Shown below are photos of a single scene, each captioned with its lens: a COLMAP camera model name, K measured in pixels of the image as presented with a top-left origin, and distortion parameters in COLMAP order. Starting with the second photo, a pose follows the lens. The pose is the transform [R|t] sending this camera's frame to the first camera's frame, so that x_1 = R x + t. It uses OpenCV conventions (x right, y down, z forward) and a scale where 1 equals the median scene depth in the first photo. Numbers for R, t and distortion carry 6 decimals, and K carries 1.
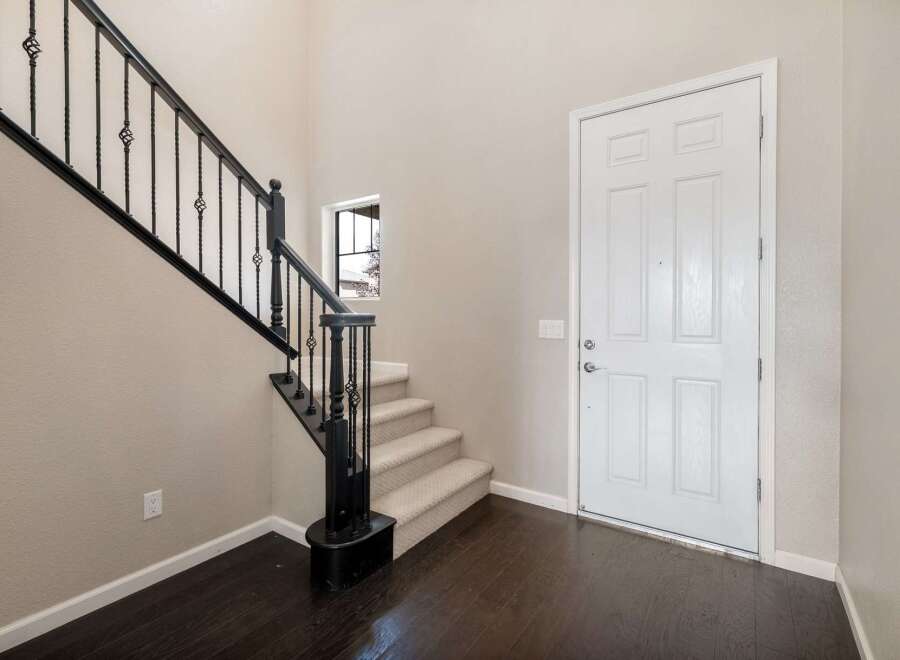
lens RADIAL K [[436.4, 0, 457.4], [0, 436.4, 322.0], [0, 0, 1]] dist [0.003719, 0.000646]
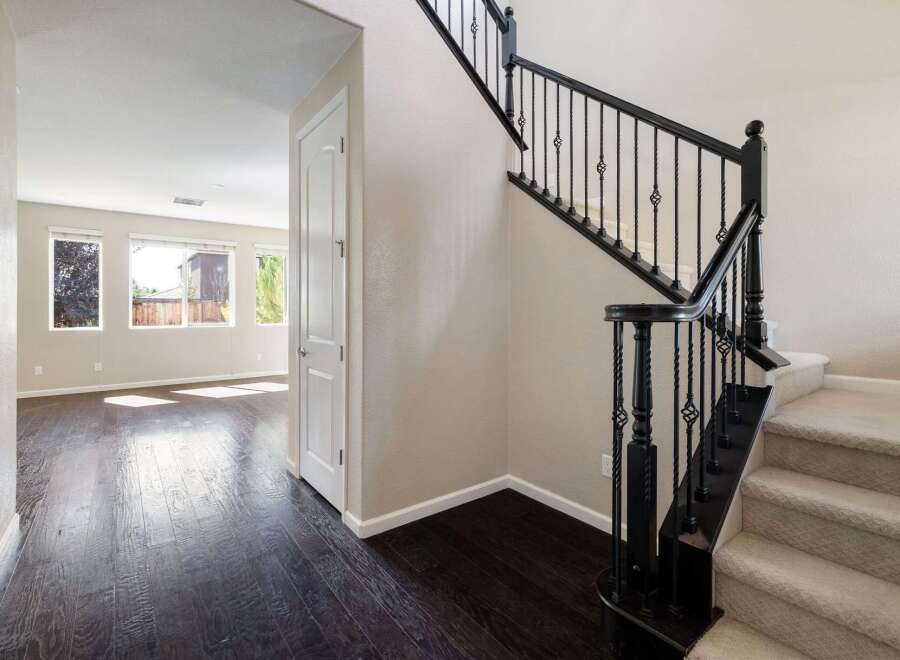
lens RADIAL K [[436.4, 0, 457.4], [0, 436.4, 322.0], [0, 0, 1]] dist [0.003719, 0.000646]
pose [[-0.322972, 0.016781, -0.946260, 0.558538], [-0.003471, 0.999815, 0.018915, -0.002469], [0.946402, 0.009394, -0.322854, 0.971547]]
